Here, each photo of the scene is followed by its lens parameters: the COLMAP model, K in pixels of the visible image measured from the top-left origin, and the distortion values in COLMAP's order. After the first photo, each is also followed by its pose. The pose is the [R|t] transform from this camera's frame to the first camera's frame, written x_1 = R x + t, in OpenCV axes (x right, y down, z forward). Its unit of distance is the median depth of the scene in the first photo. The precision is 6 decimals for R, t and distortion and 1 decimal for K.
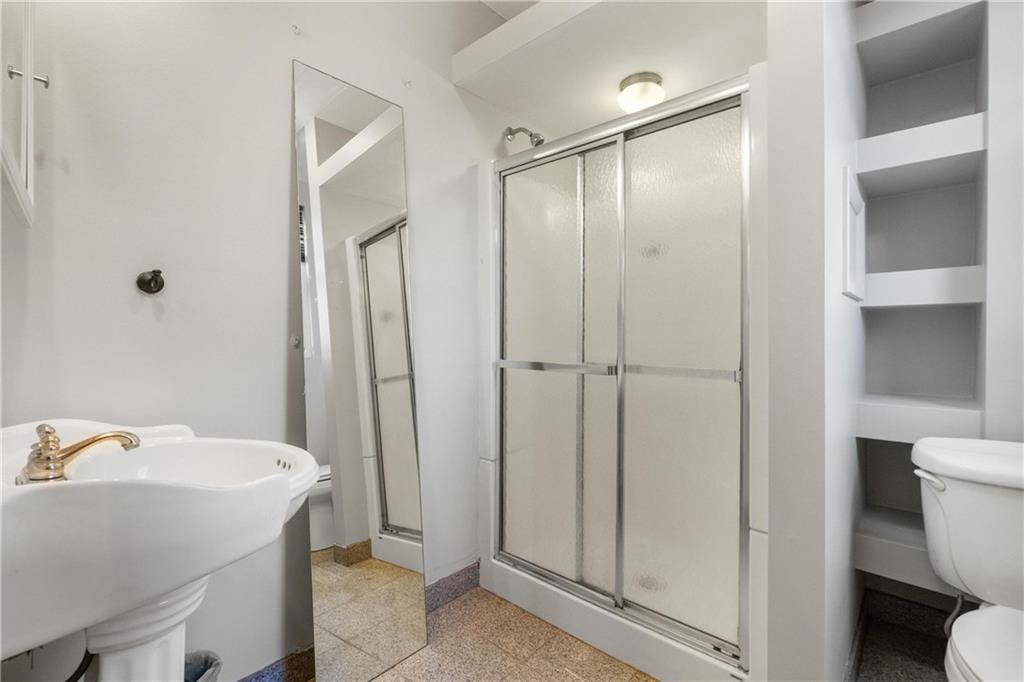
lens RADIAL K [[452.8, 0, 513.2], [0, 452.8, 341.8], [0, 0, 1]] dist [-0.016069, -0.000447]
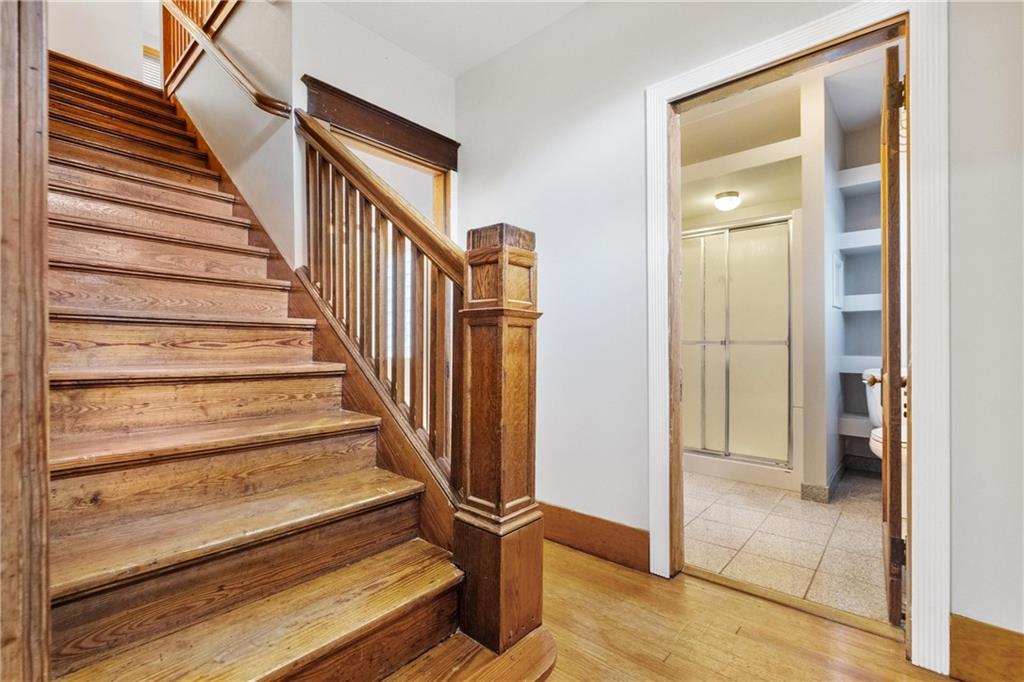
lens RADIAL K [[452.8, 0, 510.6], [0, 452.8, 341.0], [0, 0, 1]] dist [-0.016069, -0.000447]
pose [[0.999954, -0.006525, 0.007084, -0.775985], [0.006536, 0.999977, -0.001561, 0.051374], [-0.007073, 0.001607, 0.999974, -1.073124]]
